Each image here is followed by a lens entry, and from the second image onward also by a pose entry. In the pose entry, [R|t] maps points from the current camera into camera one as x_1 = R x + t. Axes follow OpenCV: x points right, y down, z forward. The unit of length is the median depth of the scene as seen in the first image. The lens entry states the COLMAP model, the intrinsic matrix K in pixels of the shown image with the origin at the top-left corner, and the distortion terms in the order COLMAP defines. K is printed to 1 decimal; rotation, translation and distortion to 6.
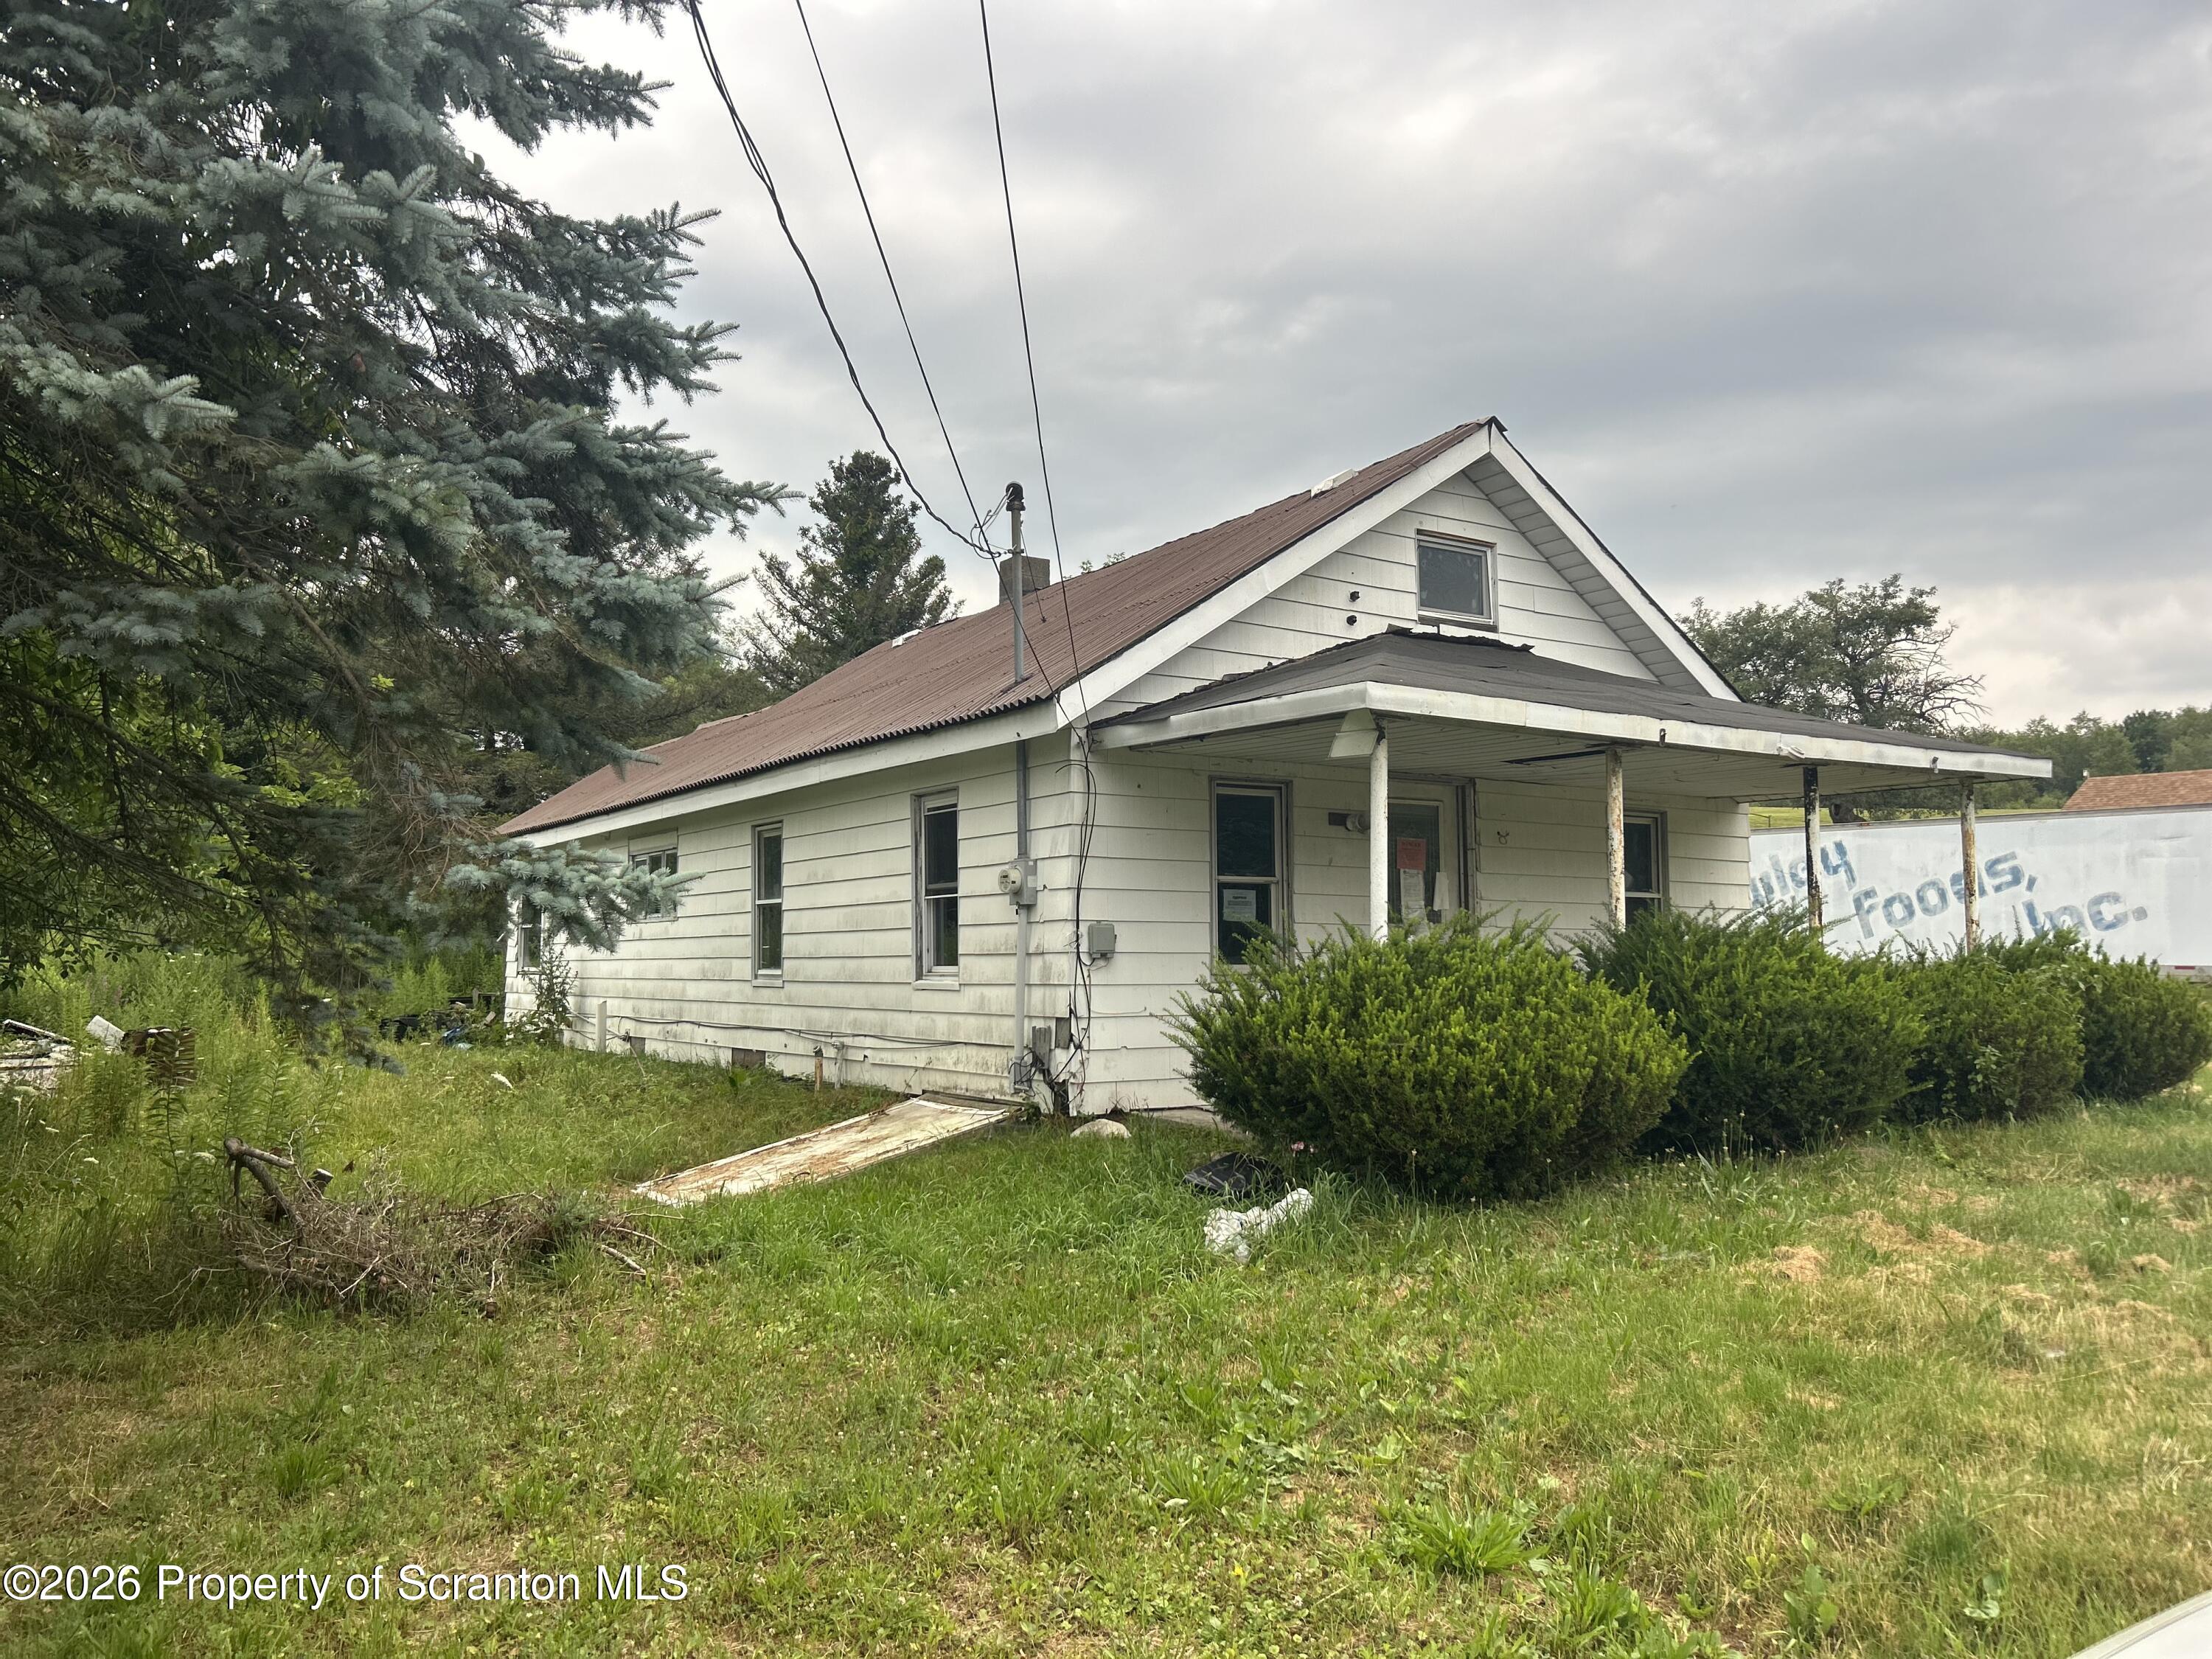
lens RADIAL K [[1661.3, 0, 1112.2], [0, 1661.3, 829.3], [0, 0, 1]] dist [0.032341, 0.000140]
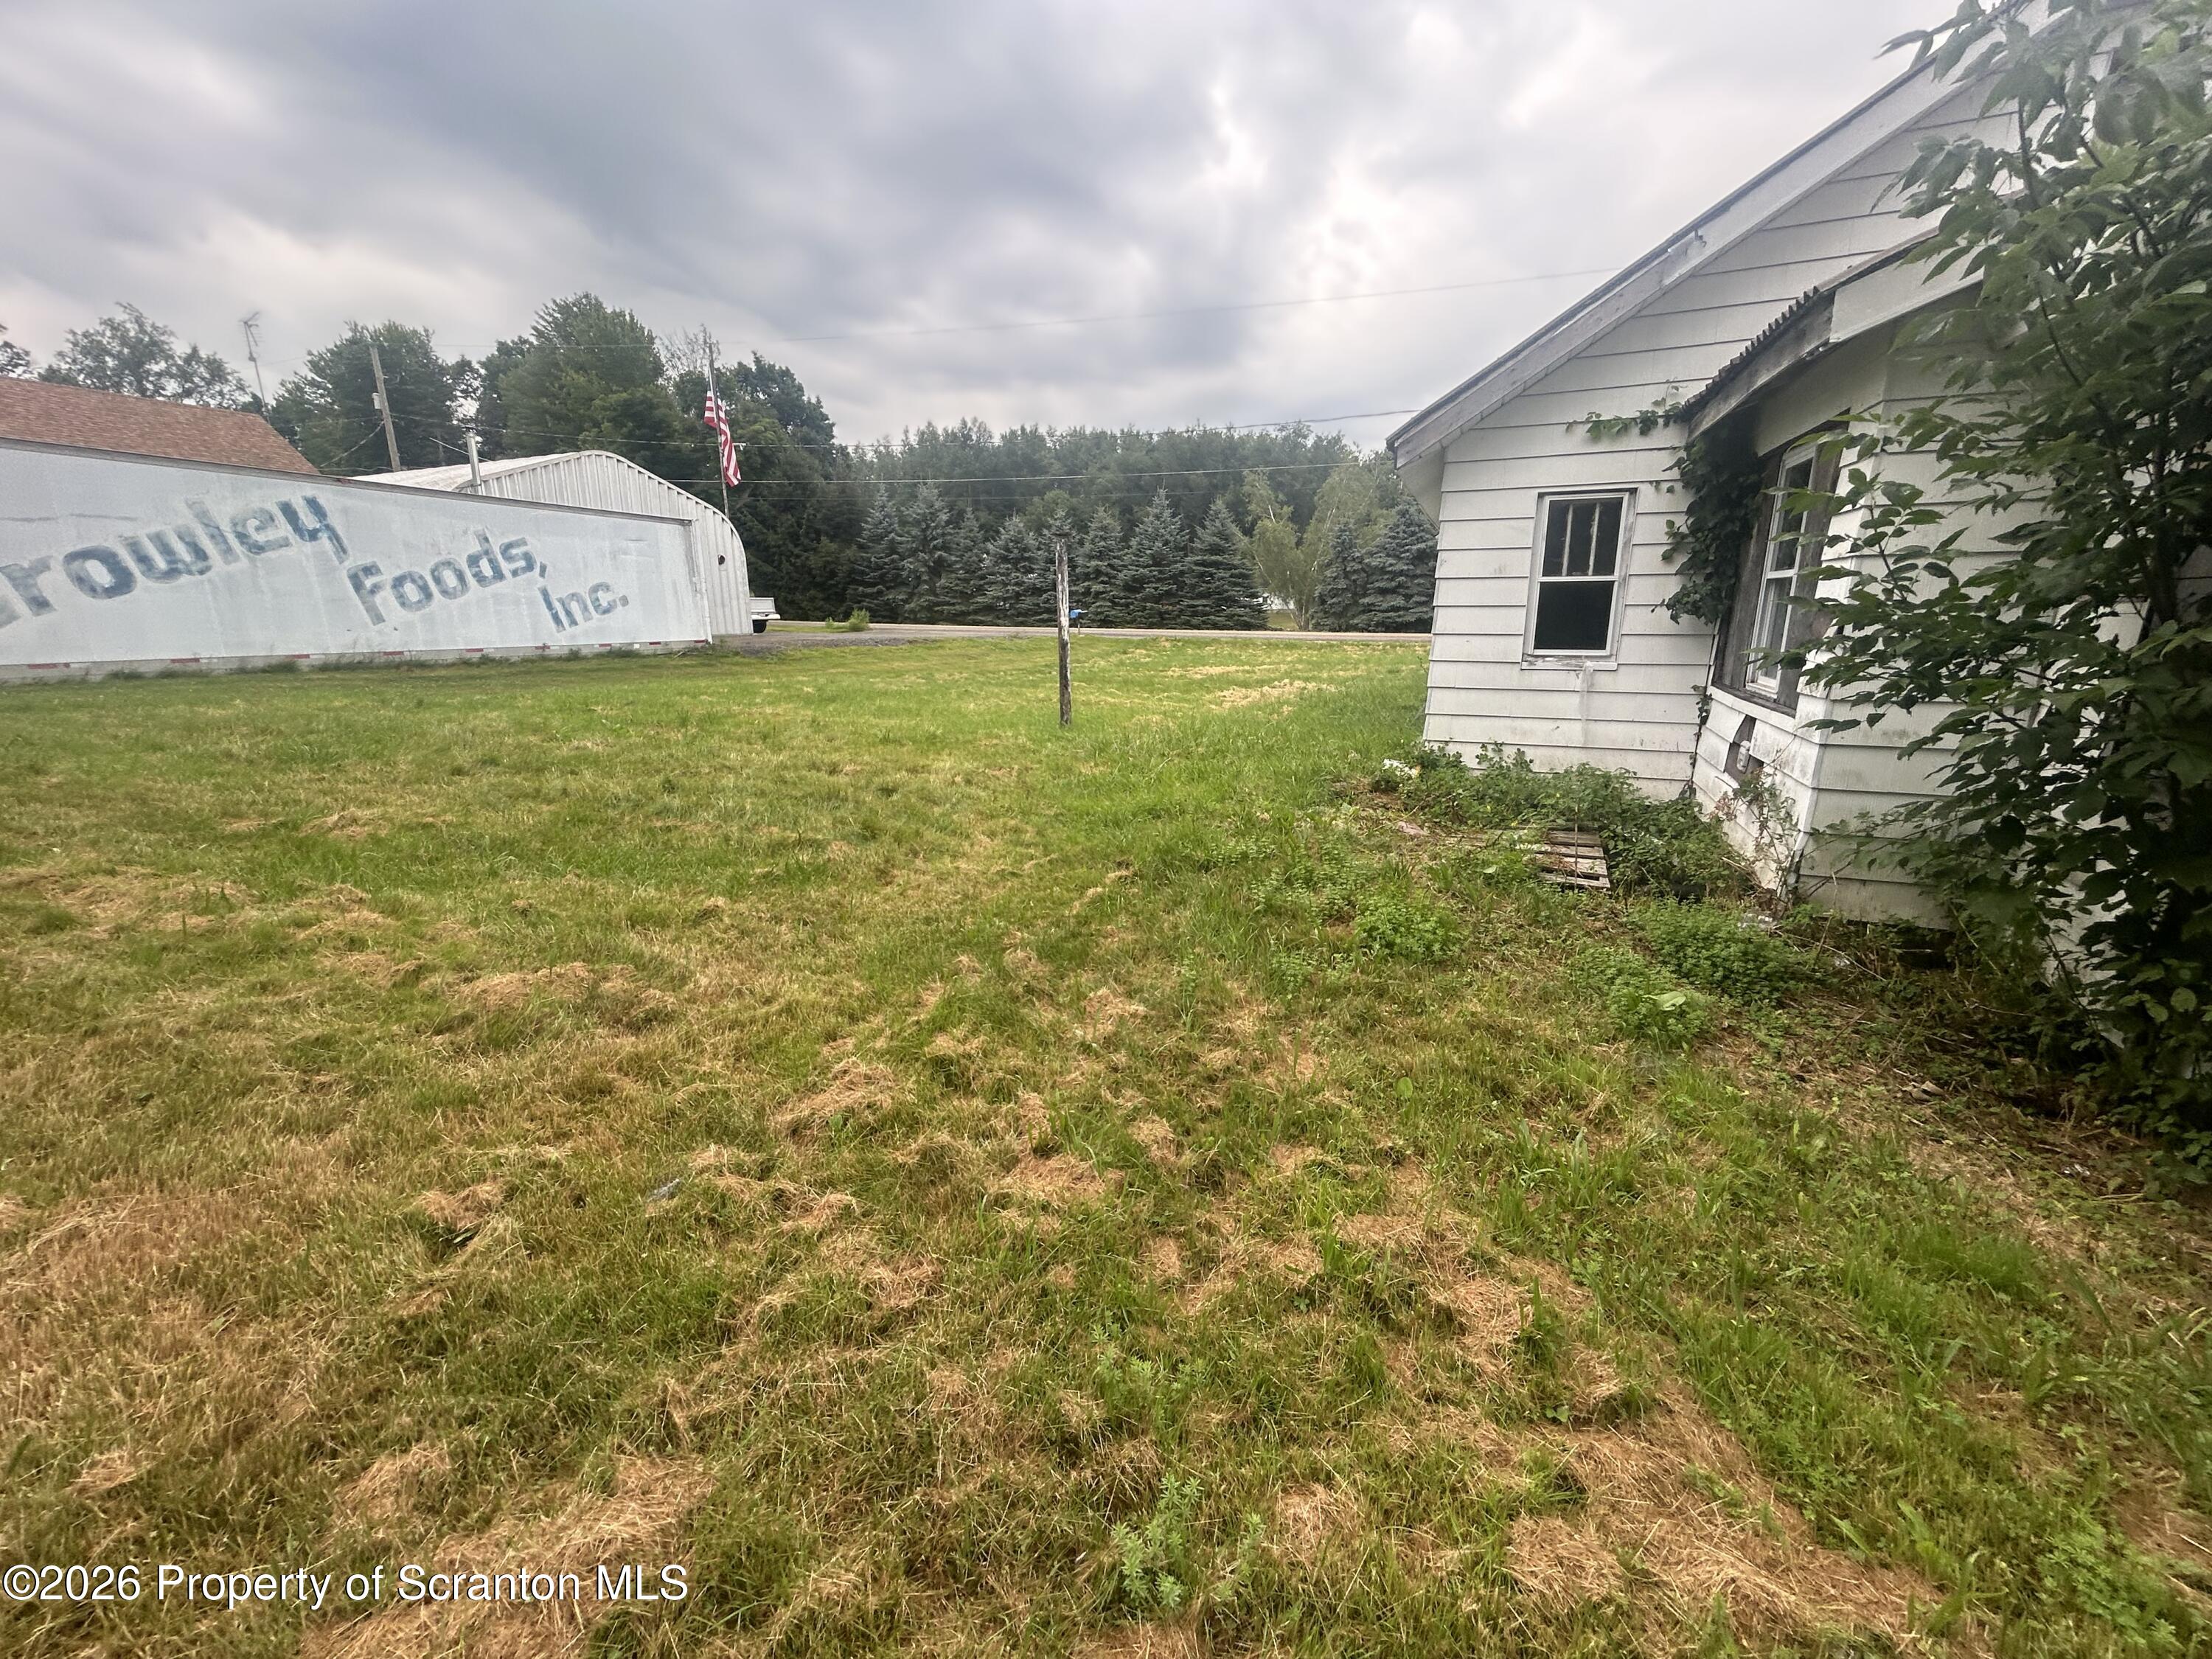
lens RADIAL K [[893.1, 0, 1104.0], [0, 893.1, 827.9], [0, 0, 1]] dist [0.001923, 0.000412]
pose [[-0.568056, -0.188560, 0.801098, -0.148764], [-0.047112, 0.979253, 0.197087, 0.064273], [-0.821641, 0.074215, -0.565154, 1.041511]]
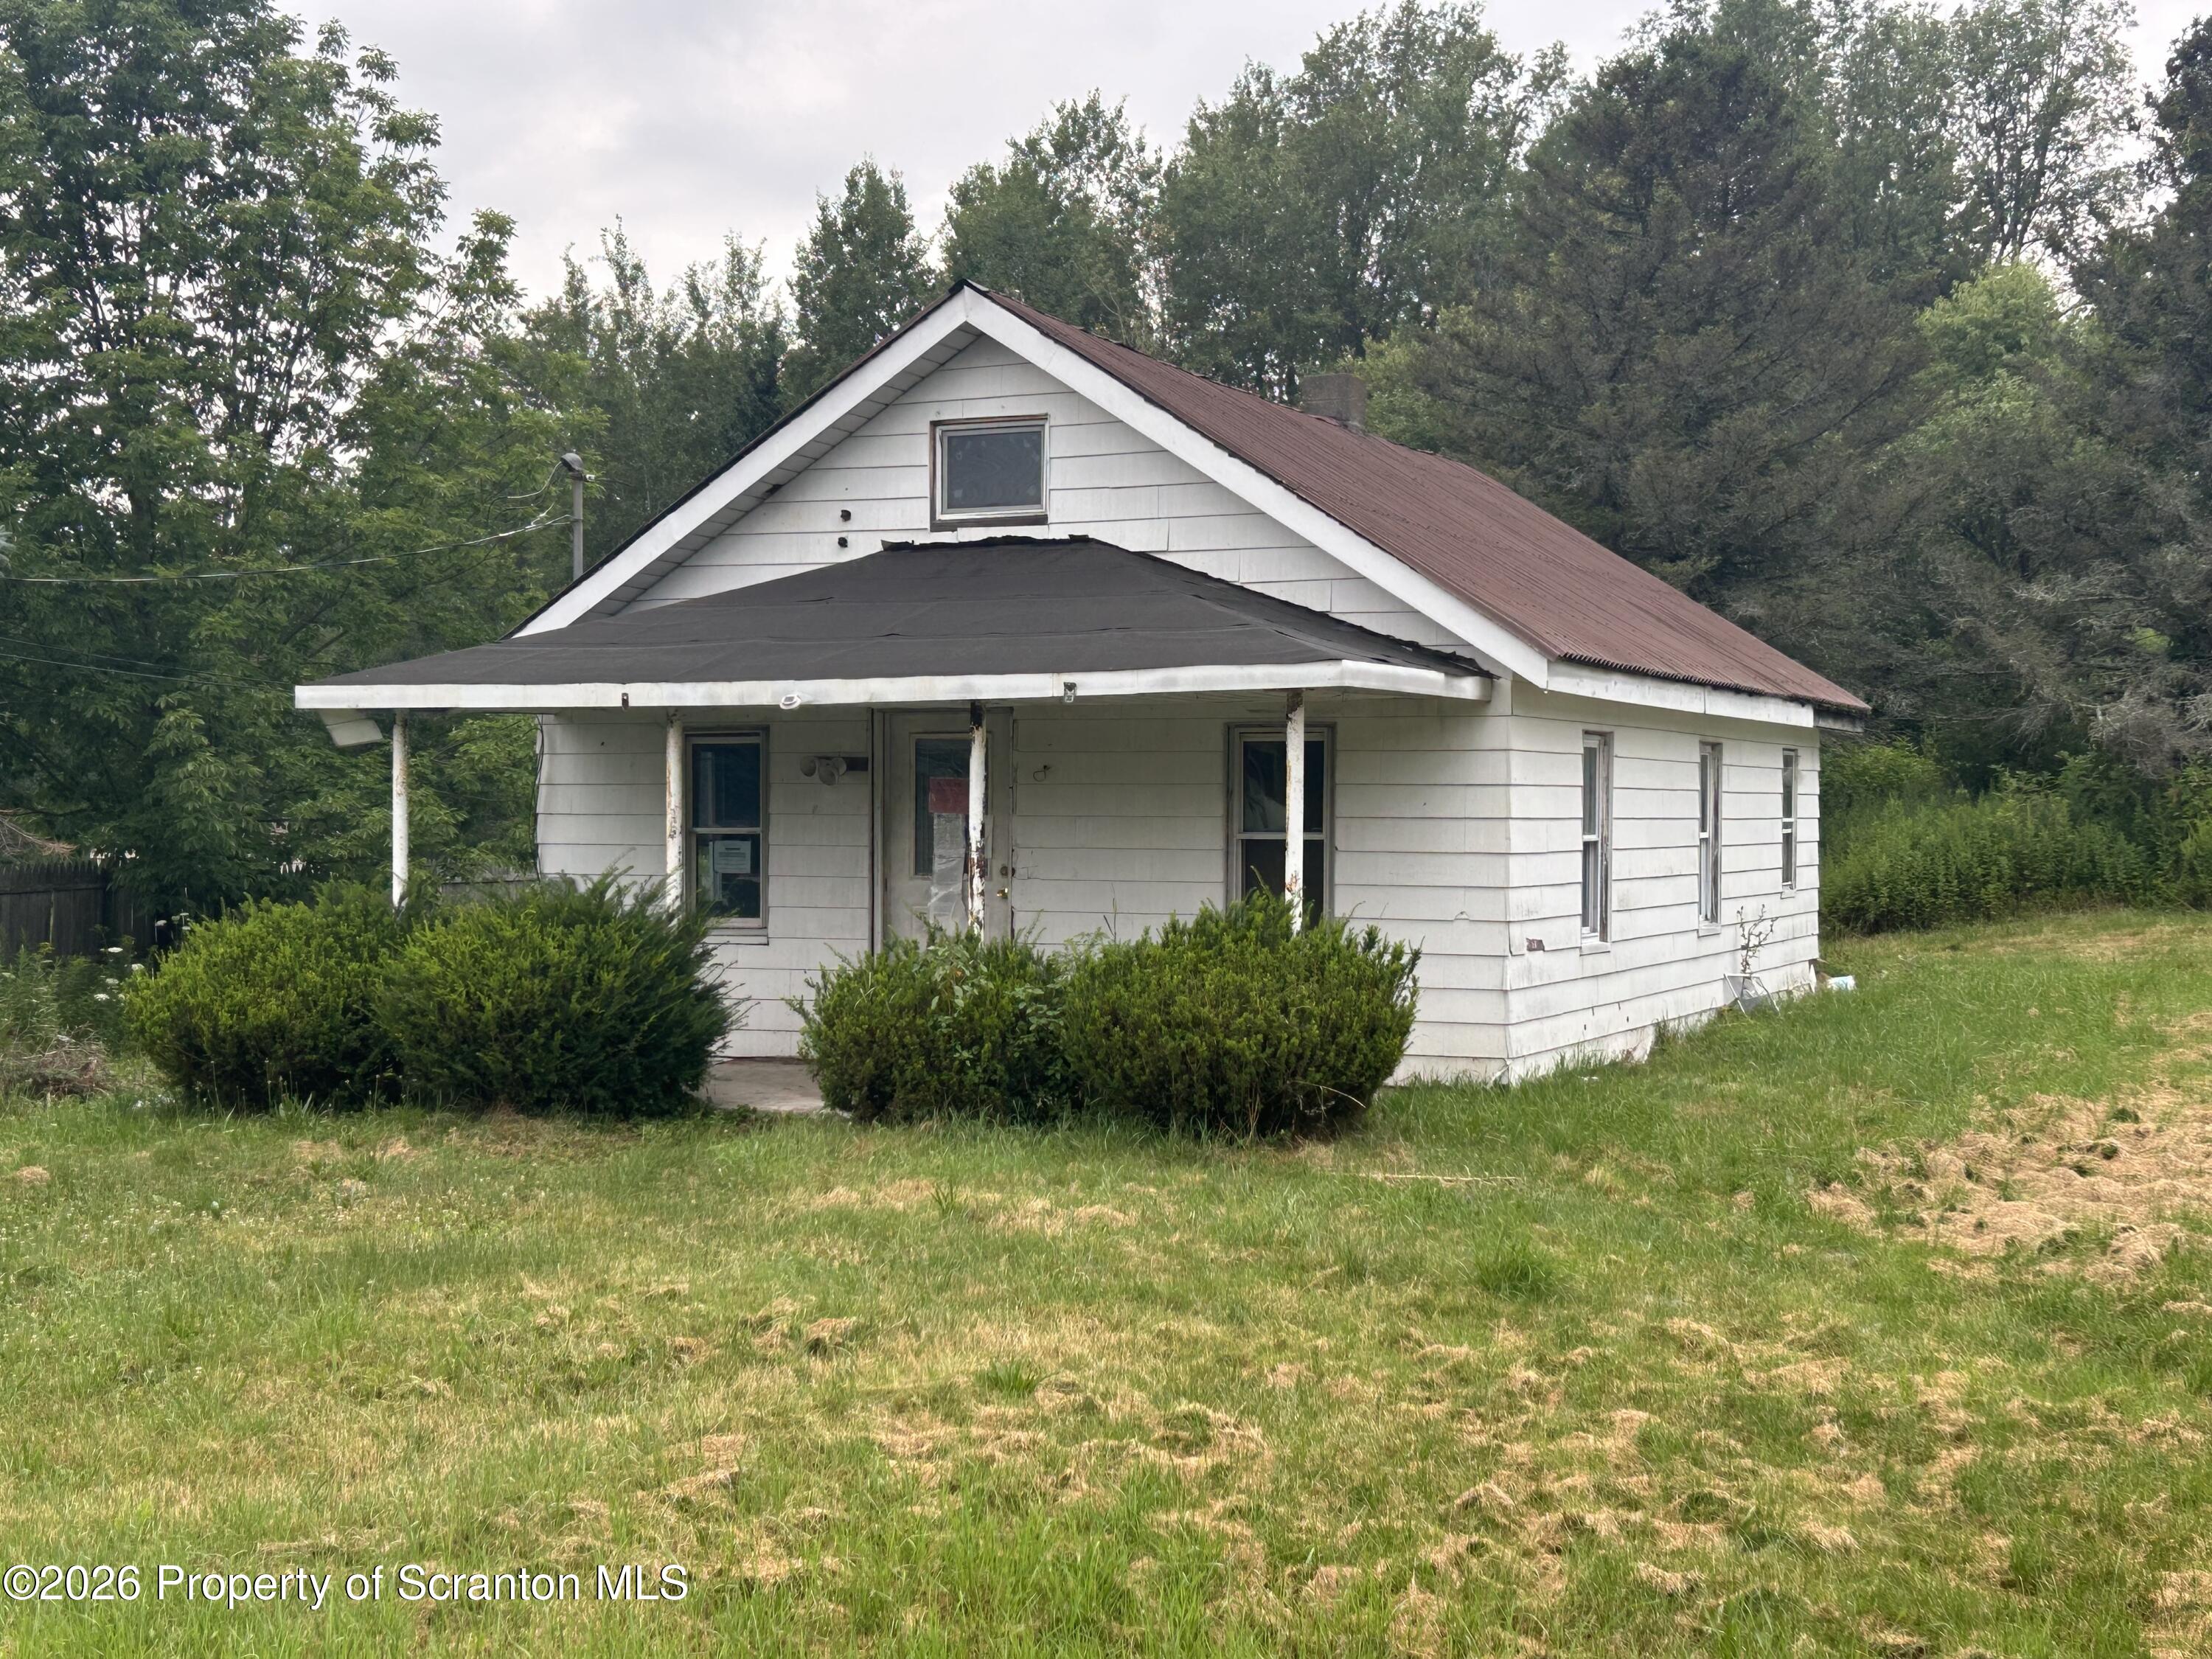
lens RADIAL K [[2985.0, 0, 1104.1], [0, 2985.0, 830.6], [0, 0, 1]] dist [0.011396, 0.000000]
pose [[0.535857, 0.005231, -0.844292, 0.701803], [0.060633, 0.997160, 0.044661, -0.014484], [0.842129, -0.075124, 0.534018, 0.103976]]
